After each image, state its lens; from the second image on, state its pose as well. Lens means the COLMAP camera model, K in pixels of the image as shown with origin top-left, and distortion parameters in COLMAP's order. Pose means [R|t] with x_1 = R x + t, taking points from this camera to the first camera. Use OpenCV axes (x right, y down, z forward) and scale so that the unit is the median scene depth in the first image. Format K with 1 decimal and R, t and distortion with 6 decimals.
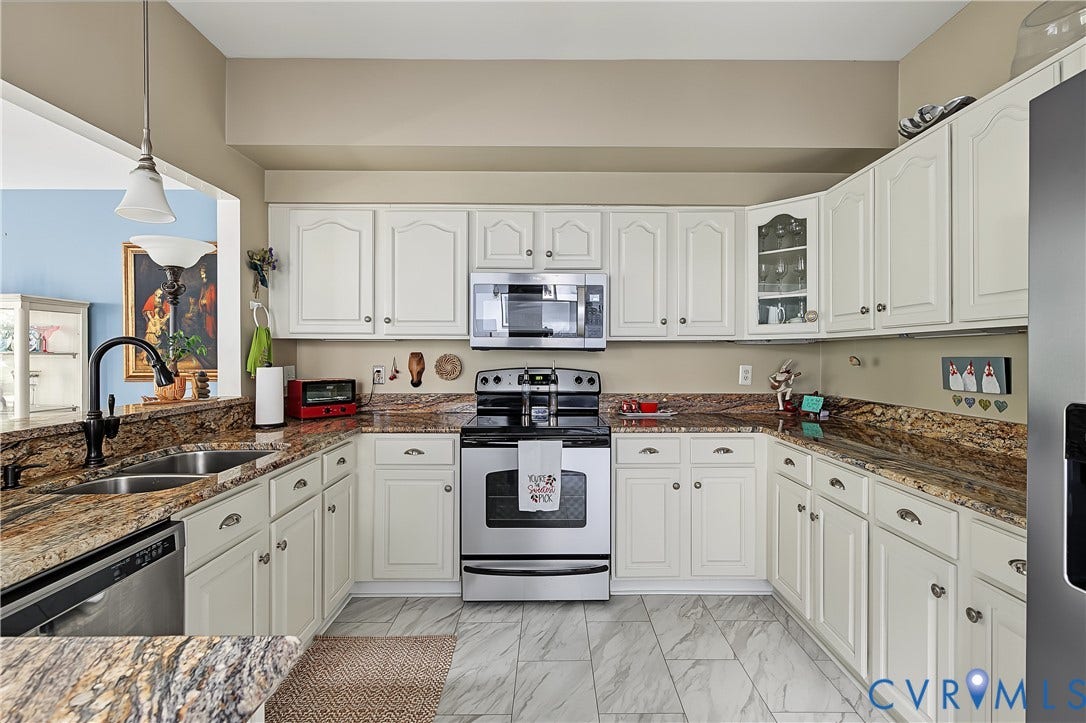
lens RADIAL K [[480.0, 0, 545.1], [0, 480.0, 352.1], [0, 0, 1]] dist [-0.000097, 0.000133]
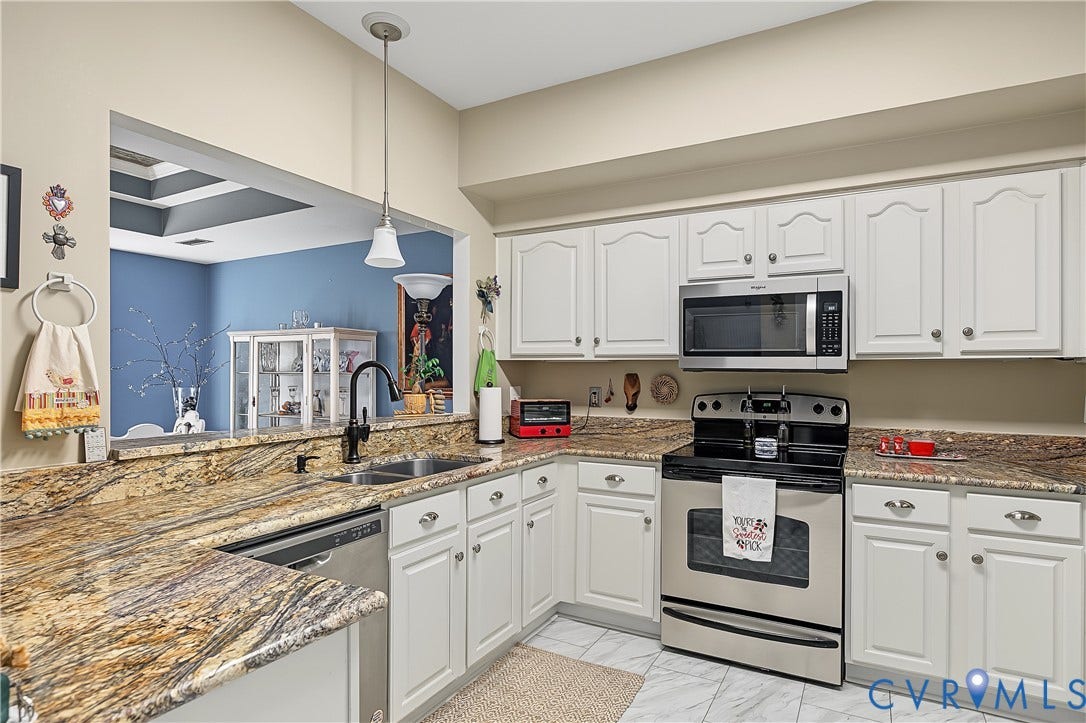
lens RADIAL K [[556.9, 0, 565.4], [0, 556.9, 370.8], [0, 0, 1]] dist [-0.015258, 0.006507]
pose [[0.885066, 0.001462, -0.465463, 0.163196], [-0.002597, 0.999995, -0.001798, -0.003430], [0.465458, 0.002800, 0.885065, -0.029045]]
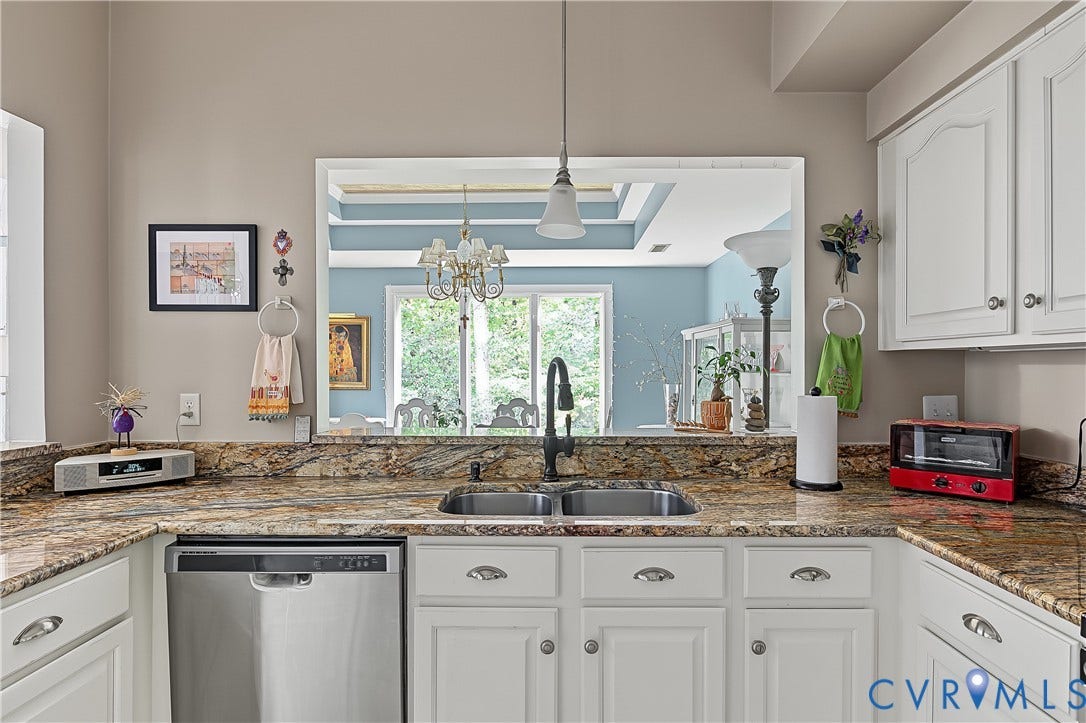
lens RADIAL K [[556.9, 0, 565.4], [0, 556.9, 370.8], [0, 0, 1]] dist [-0.015258, 0.006507]
pose [[0.002208, 0.004987, -0.999985, 0.194627], [0.000139, 0.999988, 0.004987, -0.006759], [0.999998, -0.000150, 0.002207, 0.683078]]
